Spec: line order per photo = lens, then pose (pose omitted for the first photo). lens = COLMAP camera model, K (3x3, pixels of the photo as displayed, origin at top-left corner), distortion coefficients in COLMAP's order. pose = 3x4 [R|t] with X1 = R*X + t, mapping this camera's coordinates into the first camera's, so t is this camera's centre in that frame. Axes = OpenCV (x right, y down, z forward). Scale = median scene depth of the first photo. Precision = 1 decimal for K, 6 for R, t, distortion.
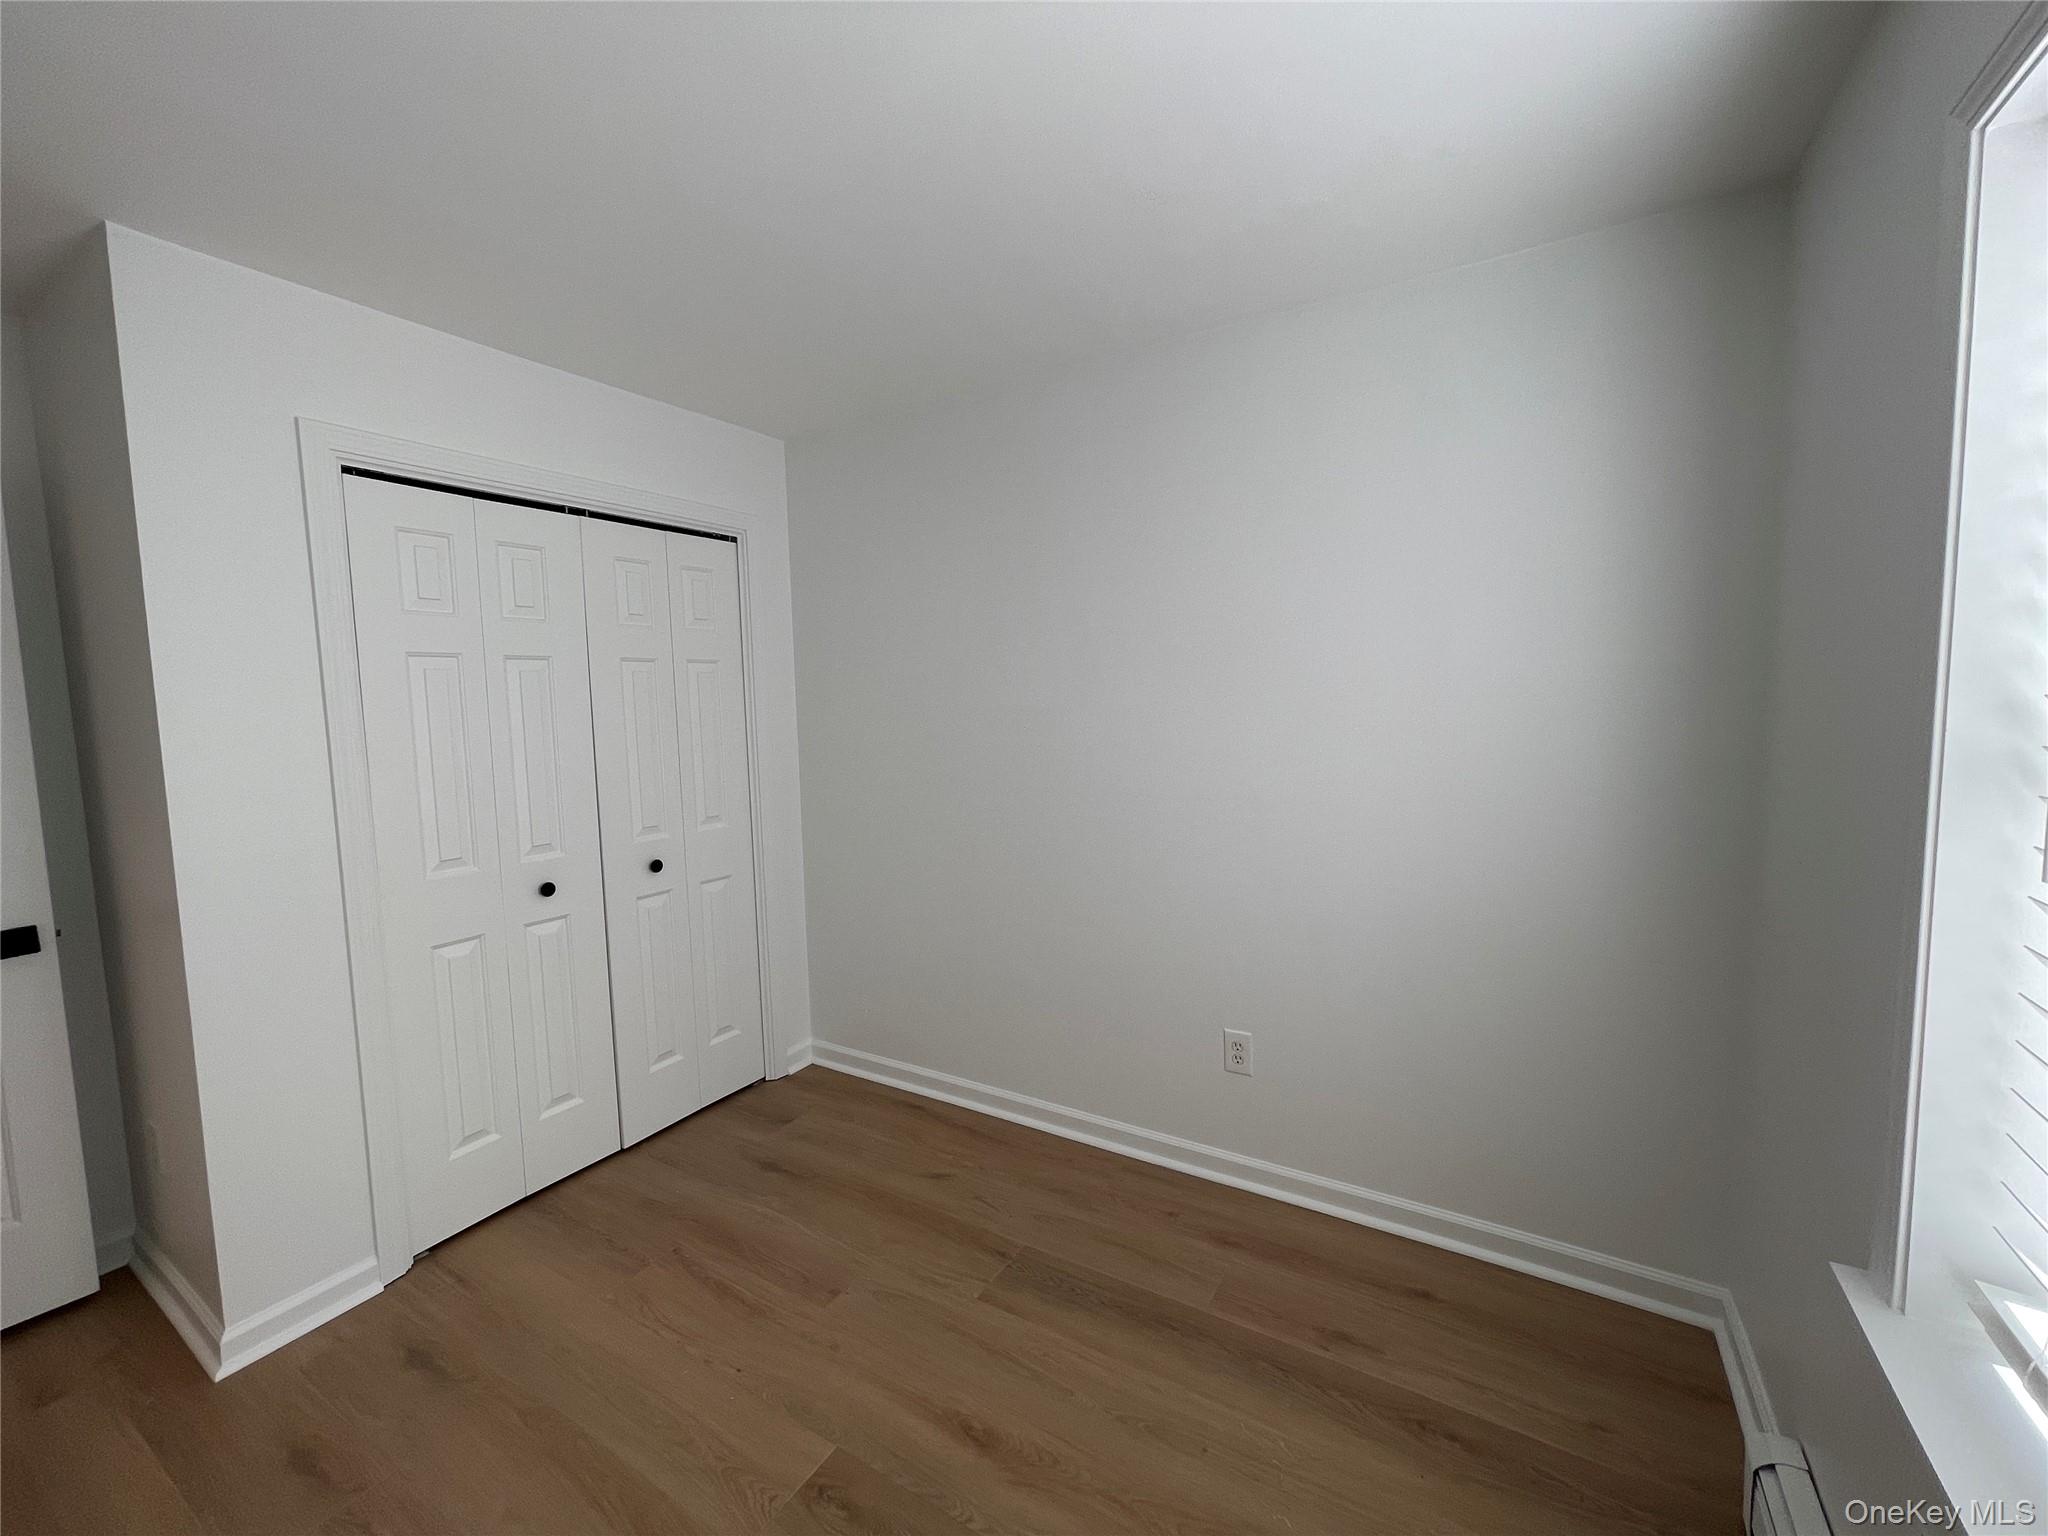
lens RADIAL K [[833.0, 0, 1019.9], [0, 833.0, 766.9], [0, 0, 1]] dist [-0.001435, 0.000282]
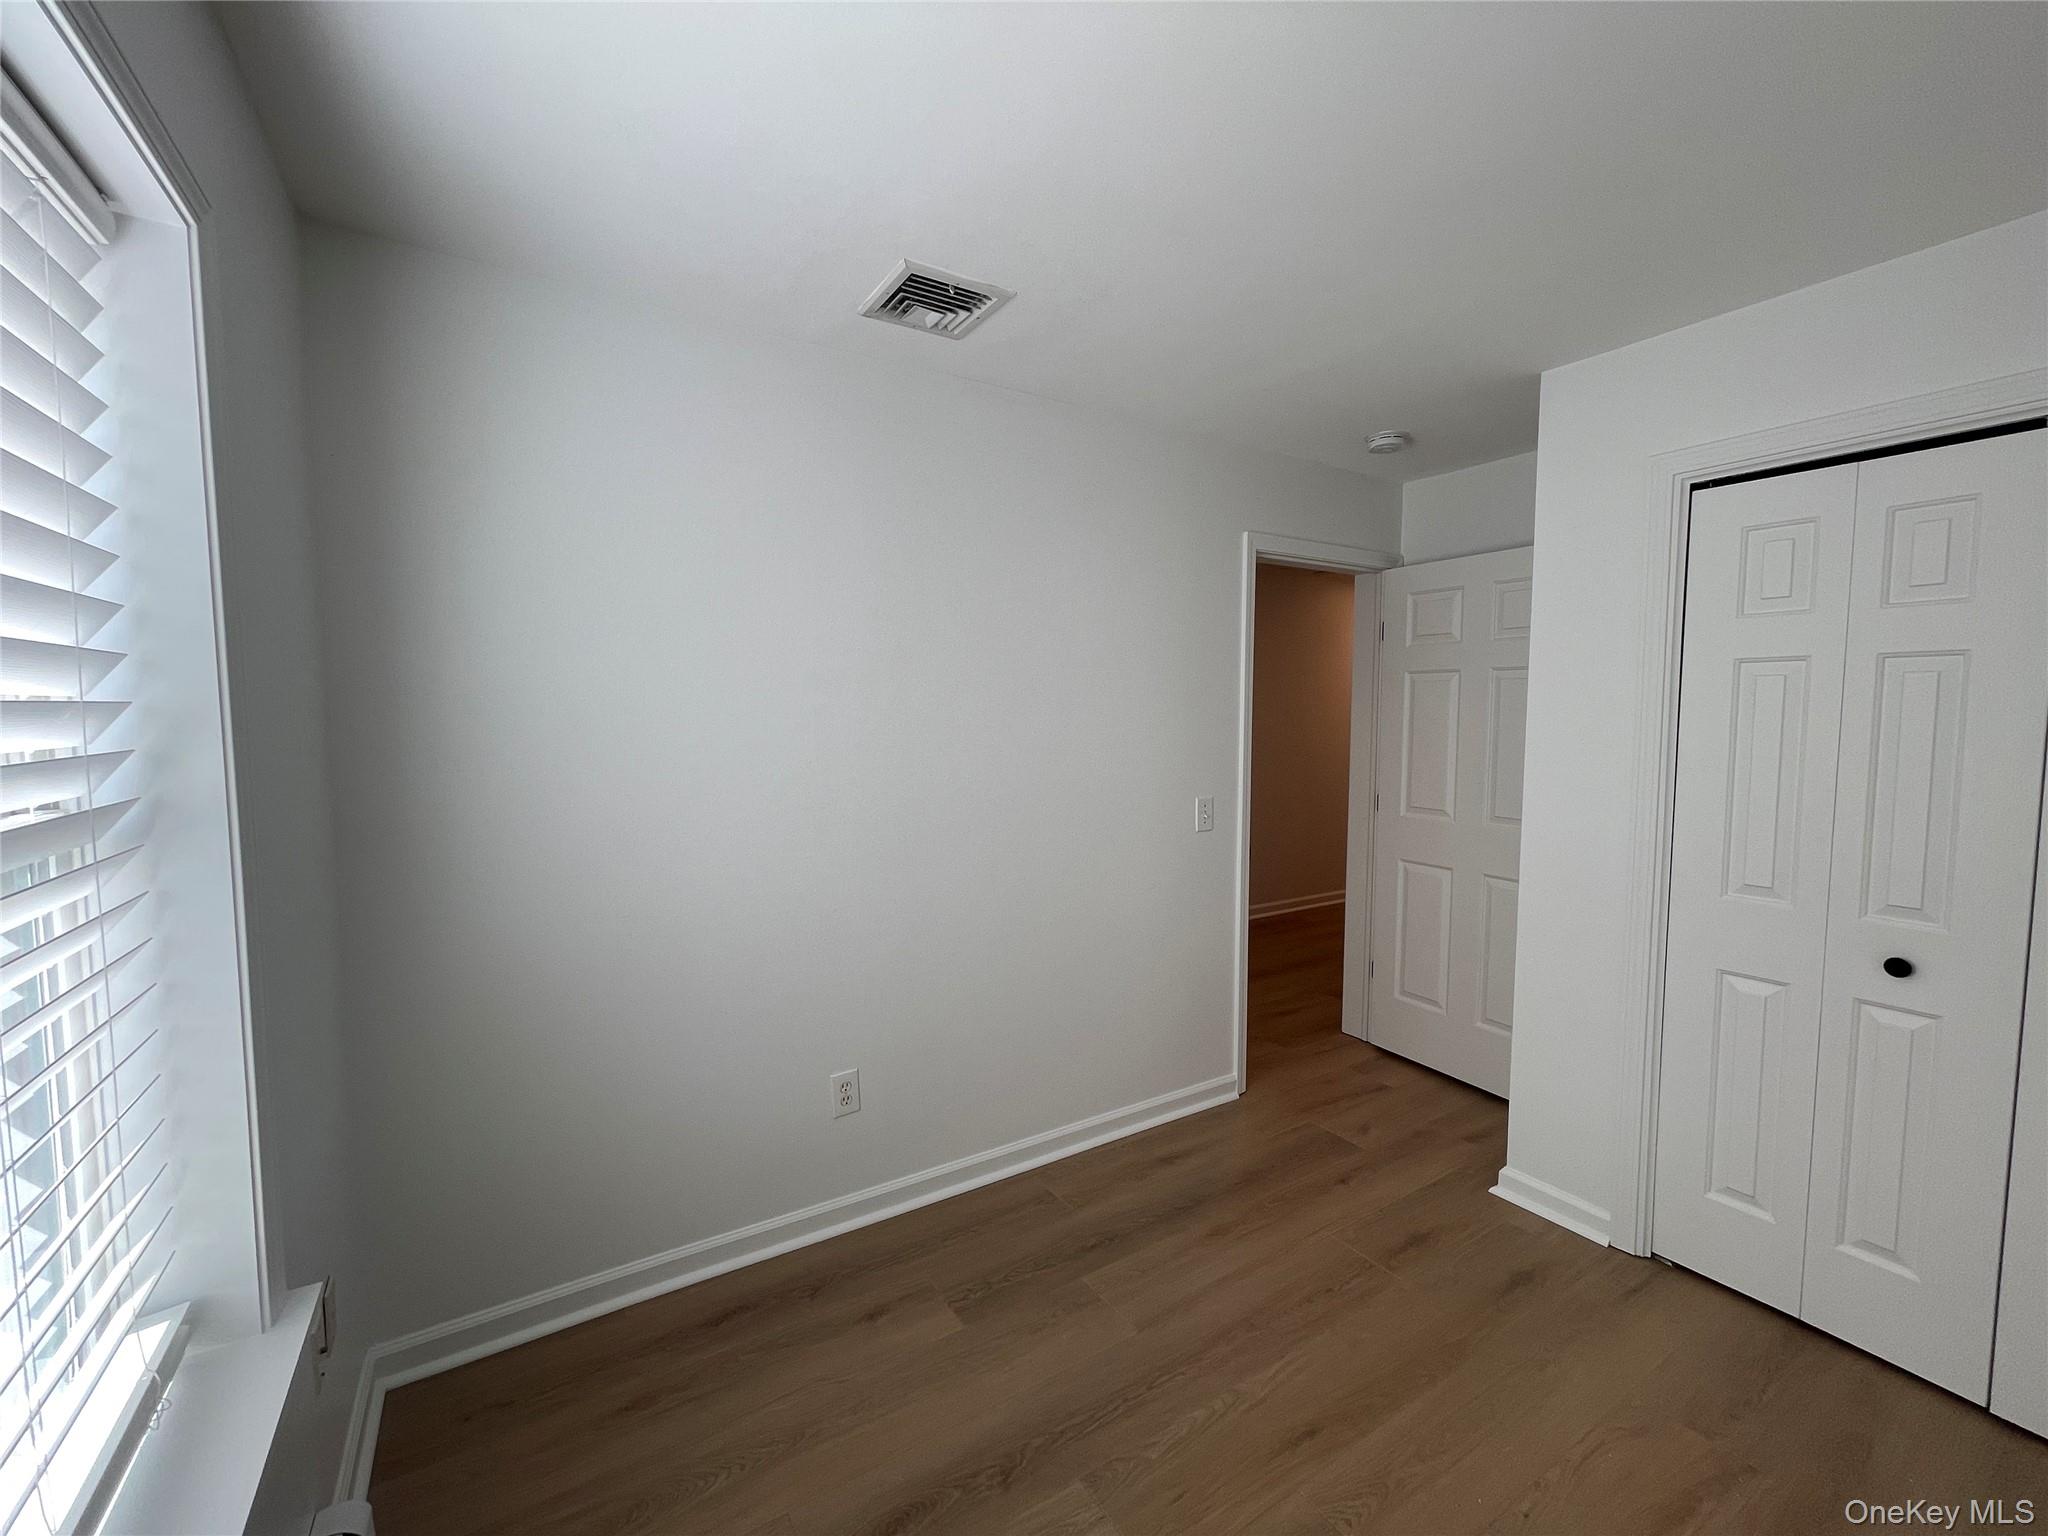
lens RADIAL K [[833.0, 0, 1019.9], [0, 833.0, 766.9], [0, 0, 1]] dist [-0.001435, 0.000282]
pose [[-0.460798, 0.082384, -0.883673, 0.468587], [-0.067484, 0.989547, 0.127444, -0.077277], [0.884936, 0.118359, -0.450422, 0.680667]]
